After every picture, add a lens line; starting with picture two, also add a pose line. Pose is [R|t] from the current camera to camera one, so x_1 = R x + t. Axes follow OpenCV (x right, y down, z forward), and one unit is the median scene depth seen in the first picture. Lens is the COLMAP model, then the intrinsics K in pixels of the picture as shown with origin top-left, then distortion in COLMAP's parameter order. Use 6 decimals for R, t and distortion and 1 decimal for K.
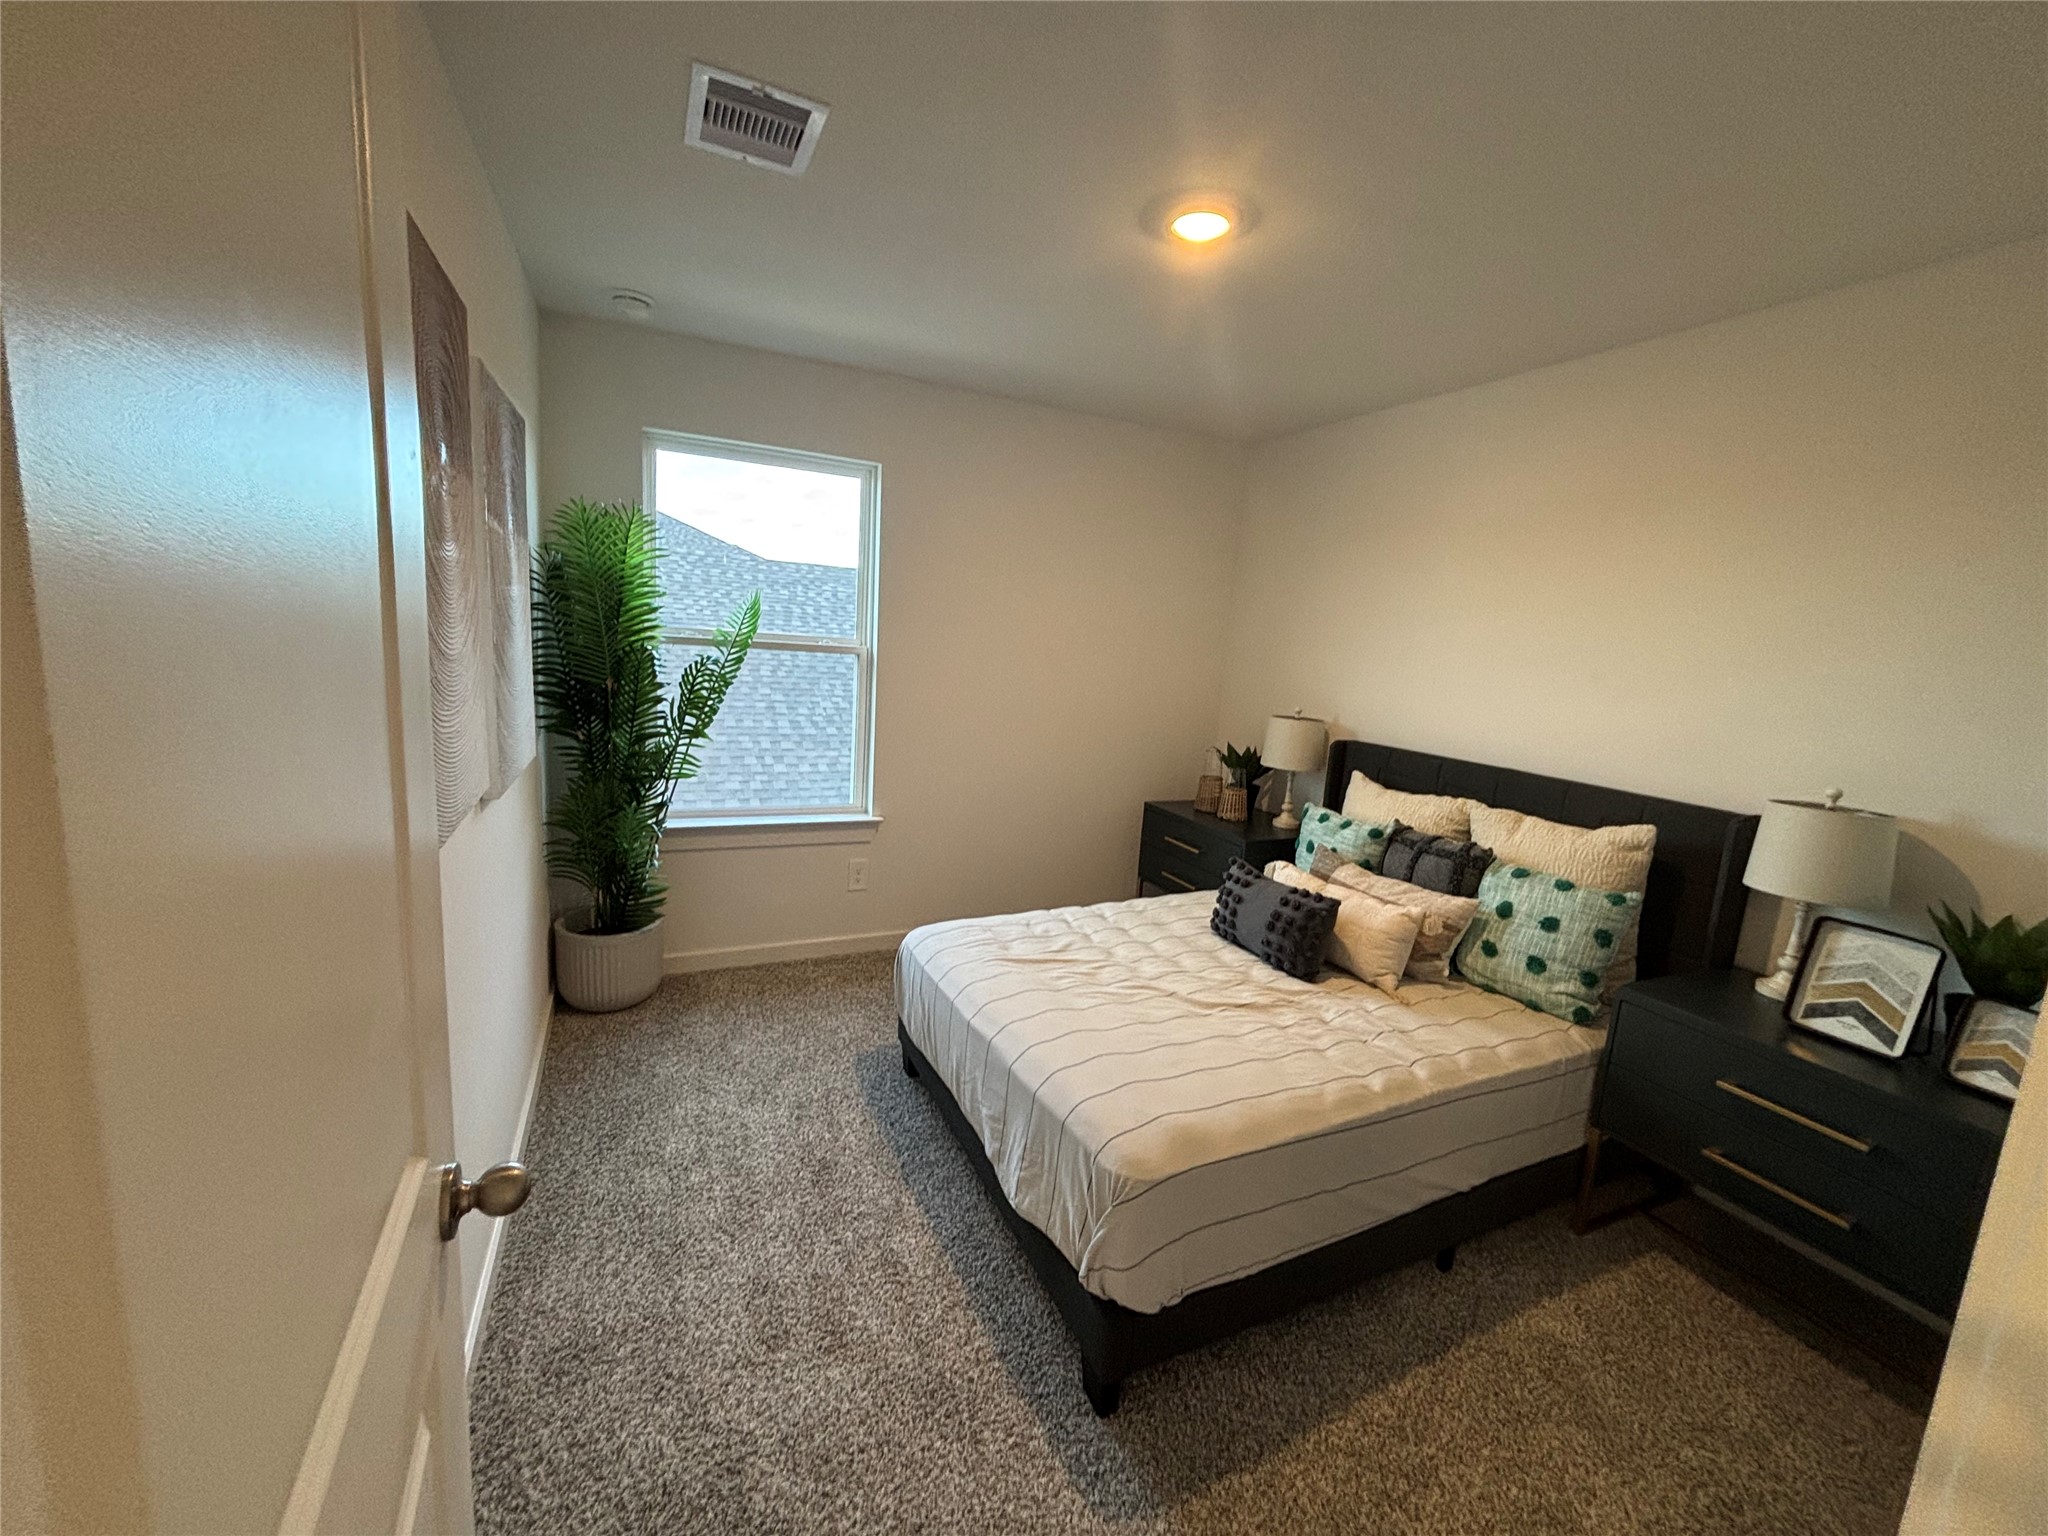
lens RADIAL K [[818.7, 0, 1018.3], [0, 818.7, 765.5], [0, 0, 1]] dist [0.001106, -0.000152]
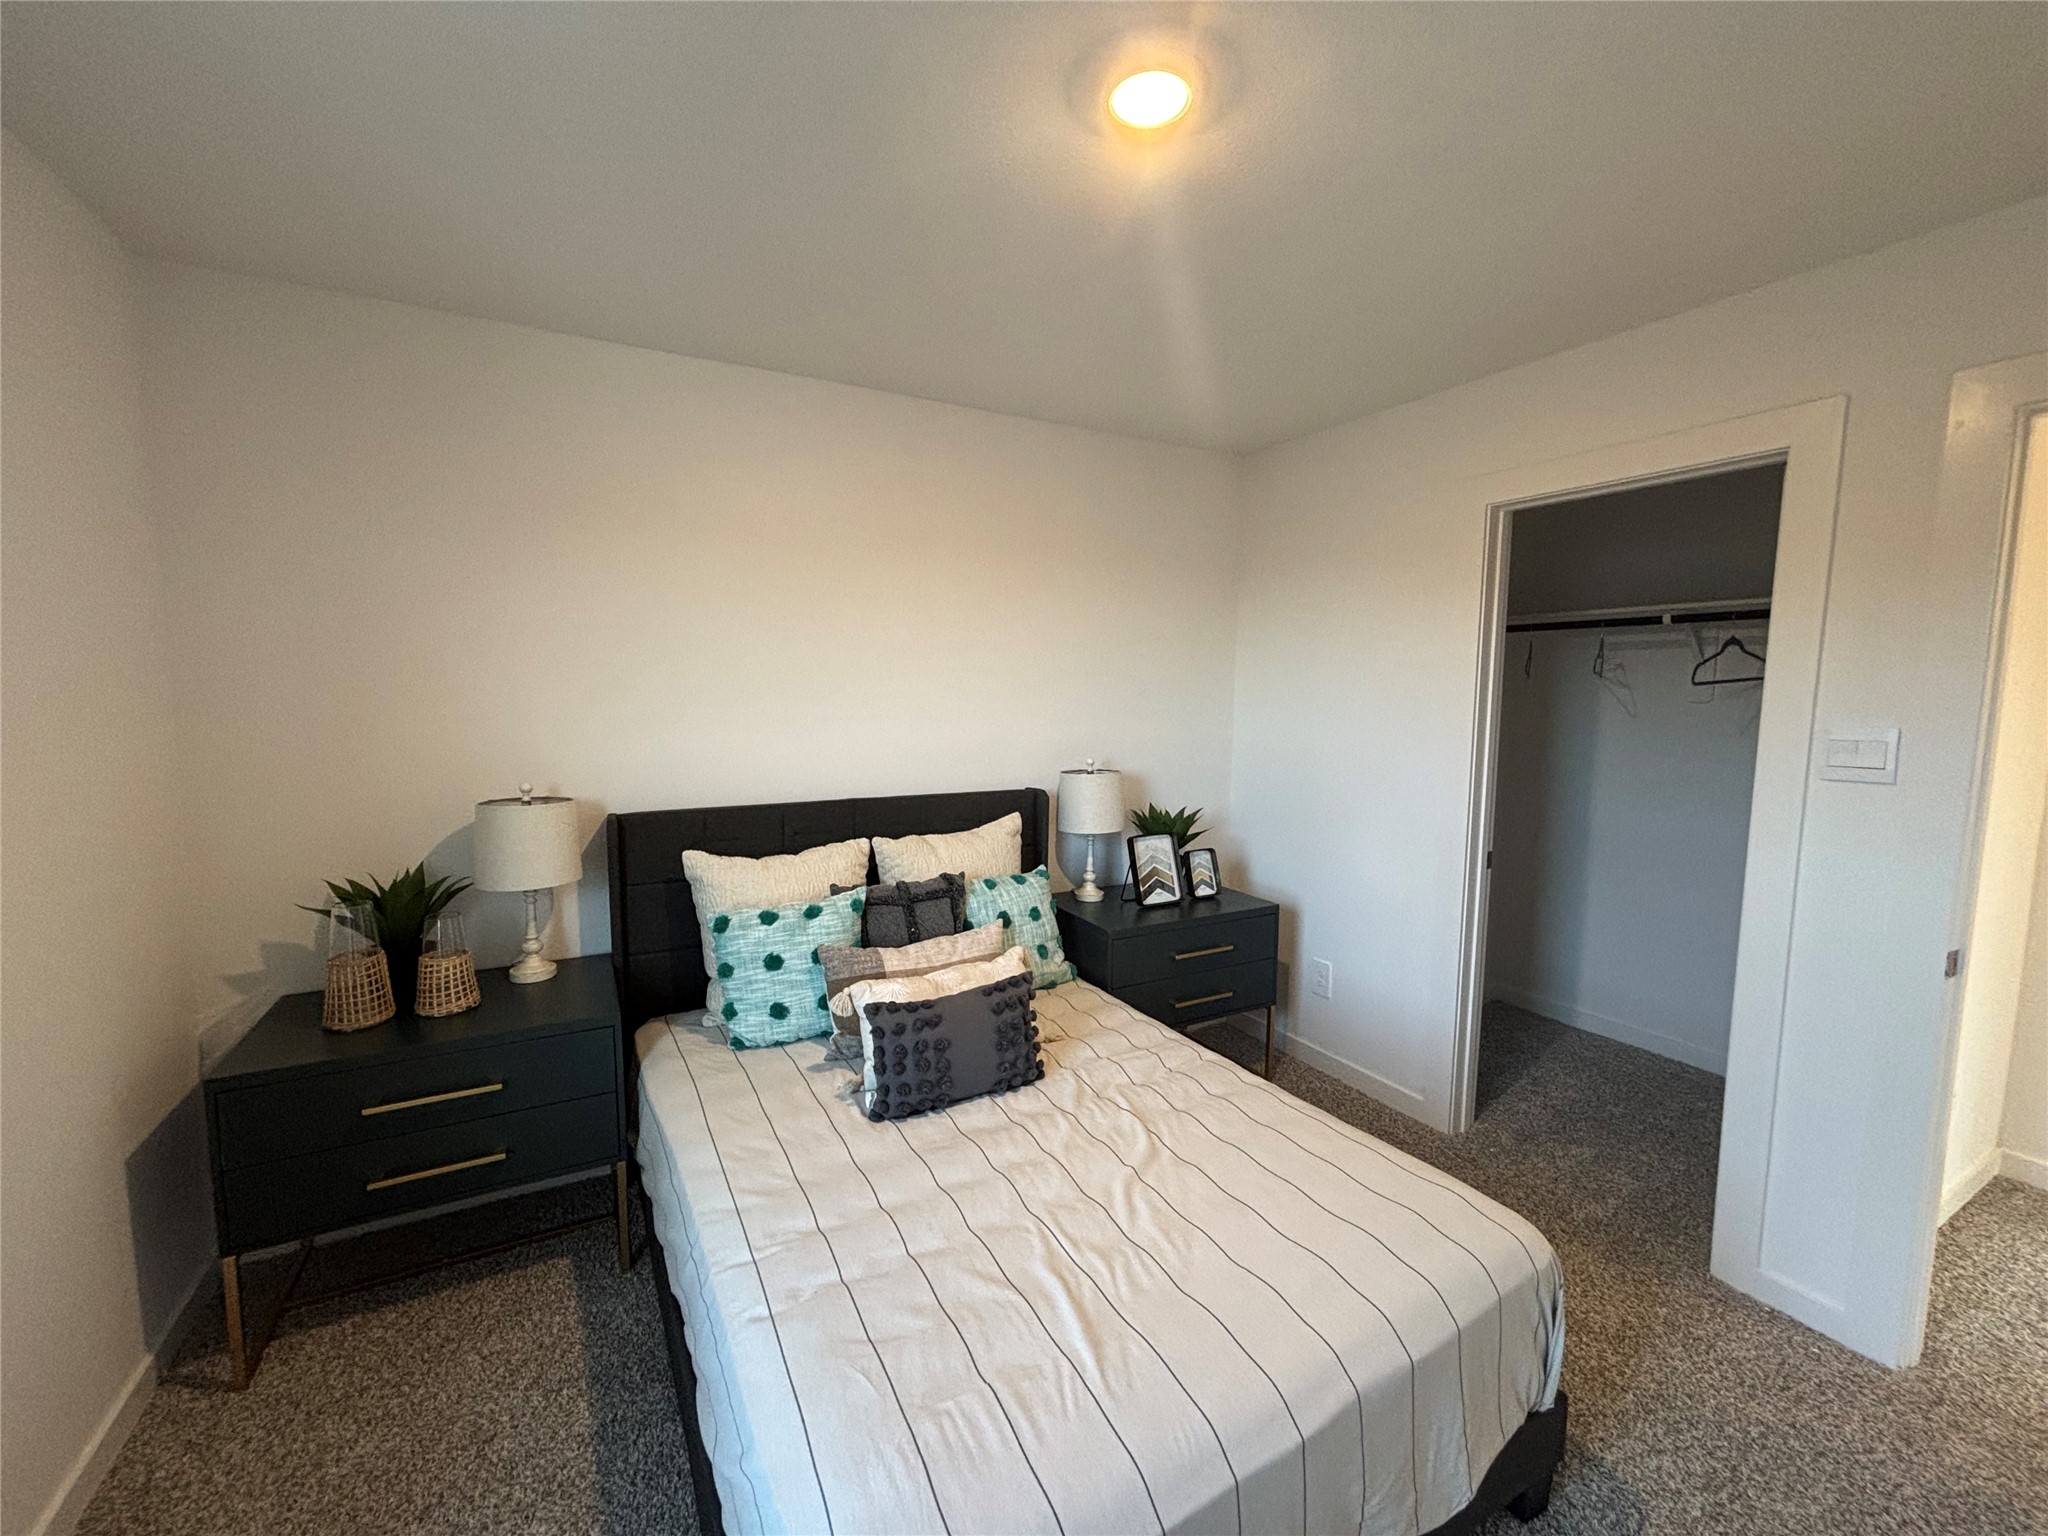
lens RADIAL K [[818.7, 0, 1020.8], [0, 818.7, 769.9], [0, 0, 1]] dist [0.001106, -0.000152]
pose [[-0.072757, -0.151526, 0.985772, -0.401797], [0.158574, 0.974061, 0.161430, -0.171588], [-0.984663, 0.168063, -0.046842, 0.953563]]
